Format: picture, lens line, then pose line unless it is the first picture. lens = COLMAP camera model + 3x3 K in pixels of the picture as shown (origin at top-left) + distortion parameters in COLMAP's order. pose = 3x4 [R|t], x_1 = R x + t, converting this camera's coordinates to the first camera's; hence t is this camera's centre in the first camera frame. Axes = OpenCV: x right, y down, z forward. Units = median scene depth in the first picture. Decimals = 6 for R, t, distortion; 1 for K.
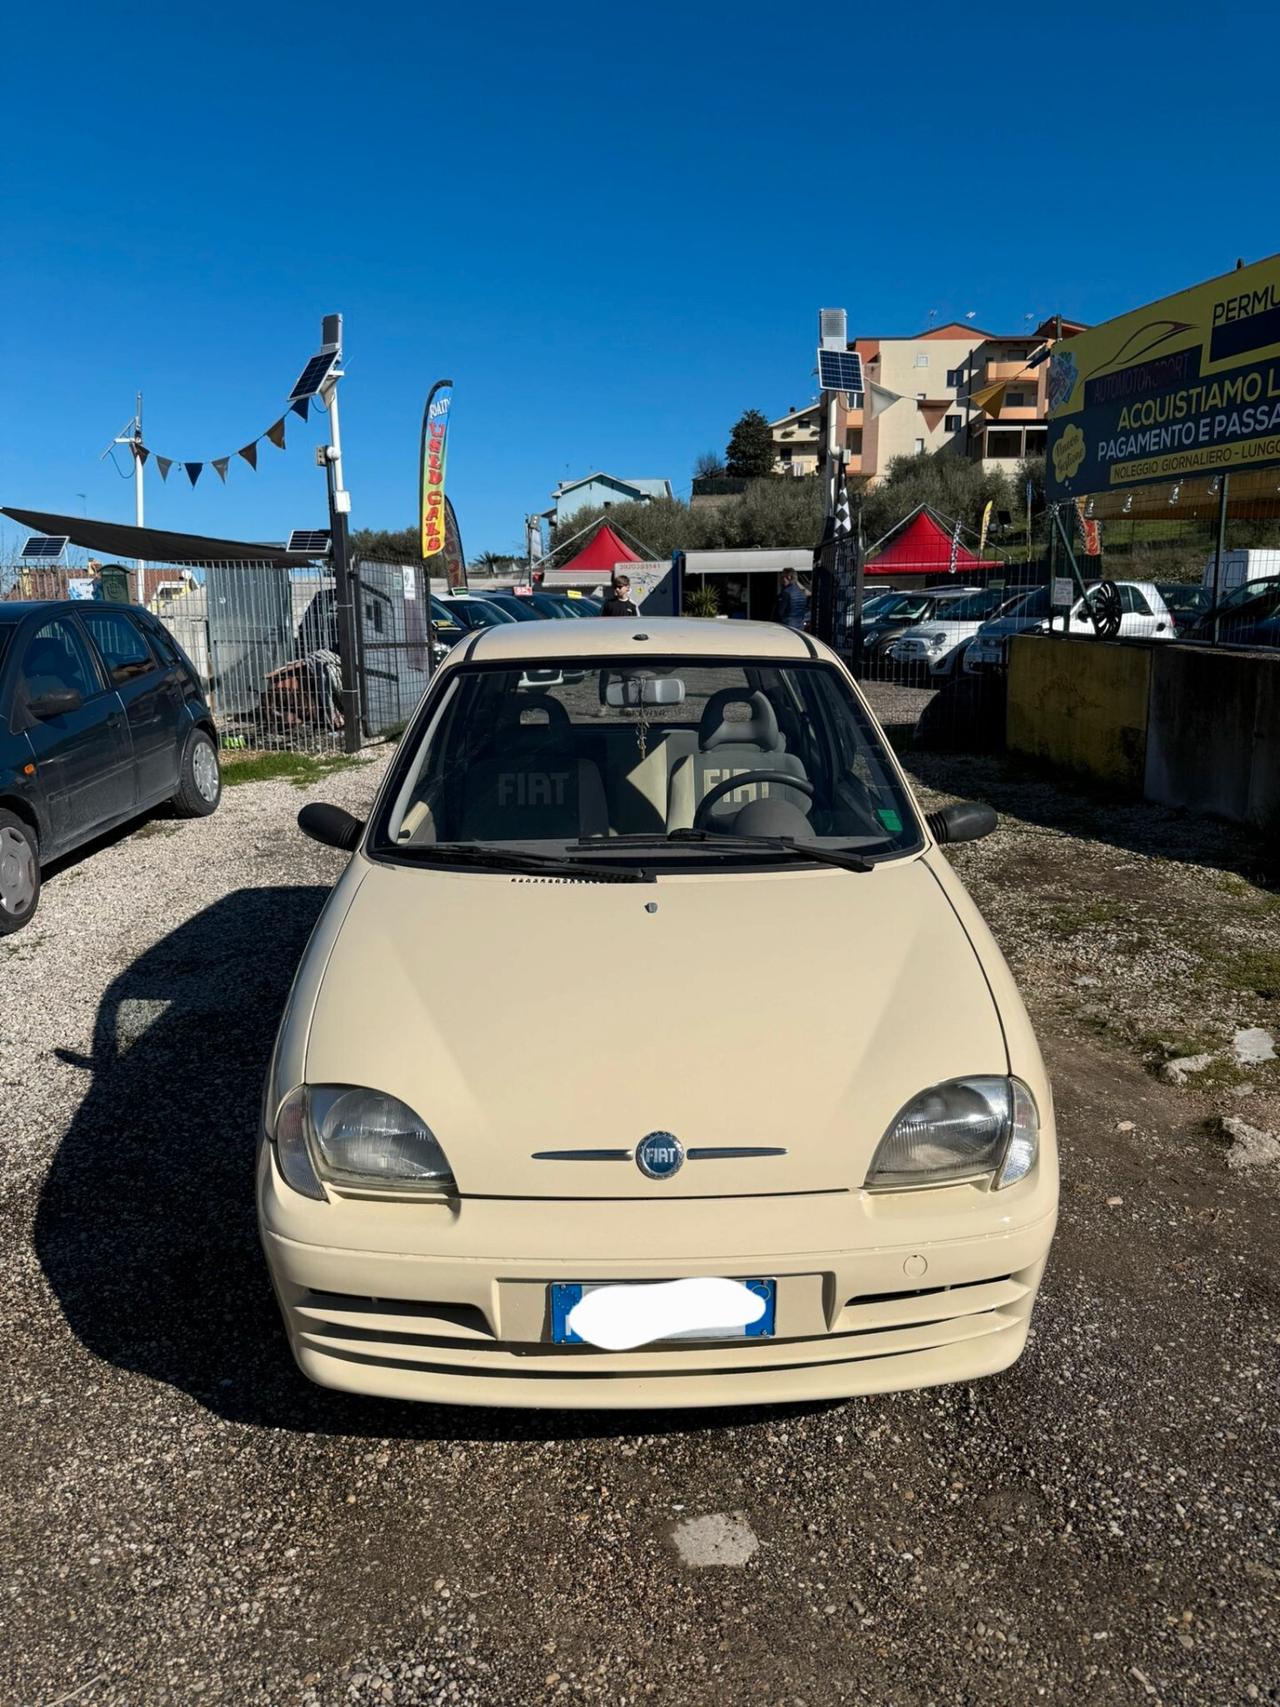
lens RADIAL K [[1328.2, 0, 640.0], [0, 1328.2, 853.5], [0, 0, 1]] dist [-0.000600, -0.014088]
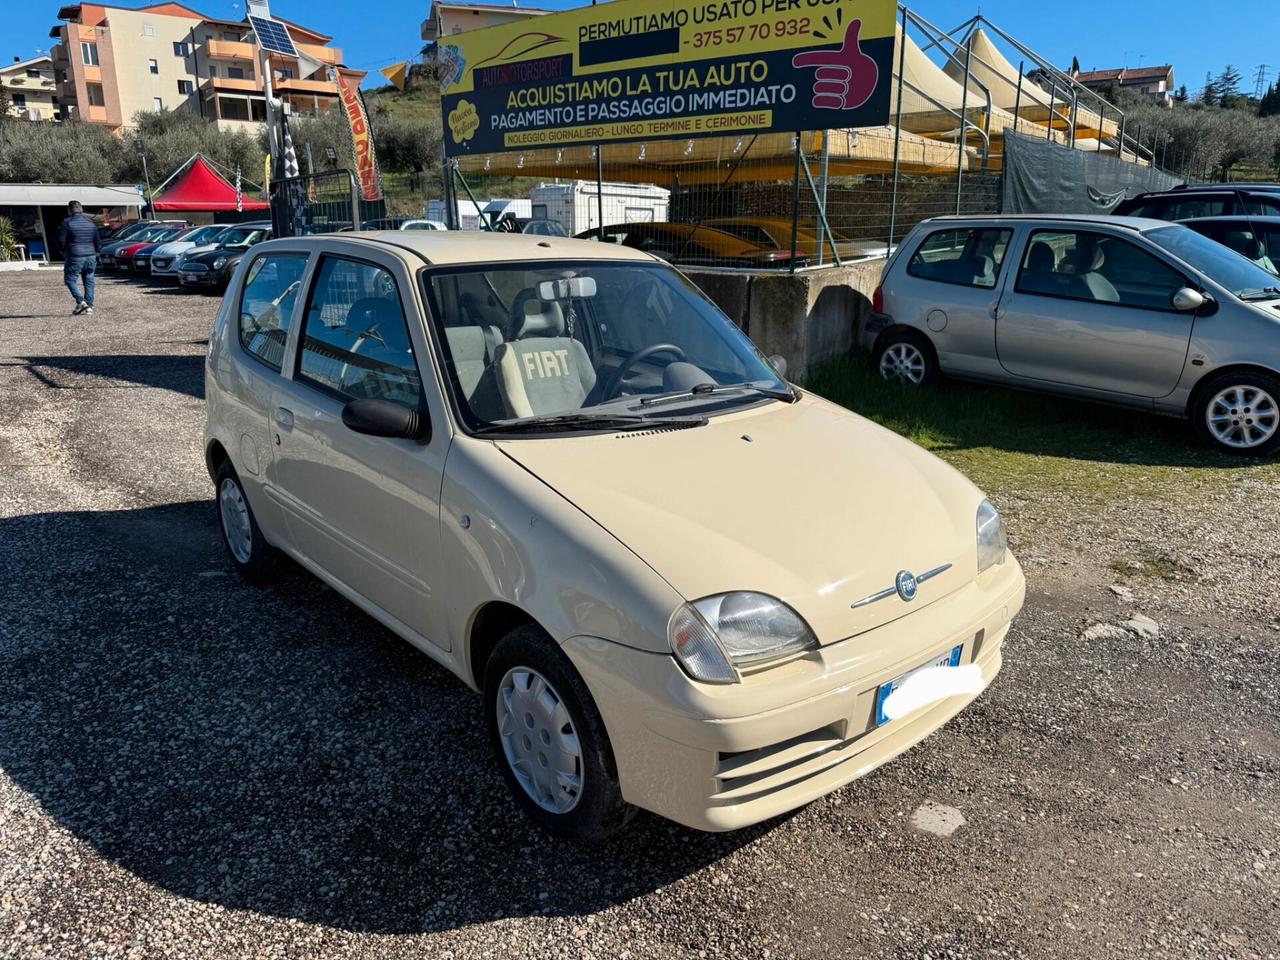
lens RADIAL K [[994.7, 0, 708.1], [0, 994.7, 456.1], [0, 0, 1]] dist [0.000752, -0.004567]
pose [[0.764236, -0.126182, 0.632473, -0.190075], [0.108273, 0.991857, 0.067053, -0.003482], [-0.635784, 0.017235, 0.771675, 0.067832]]
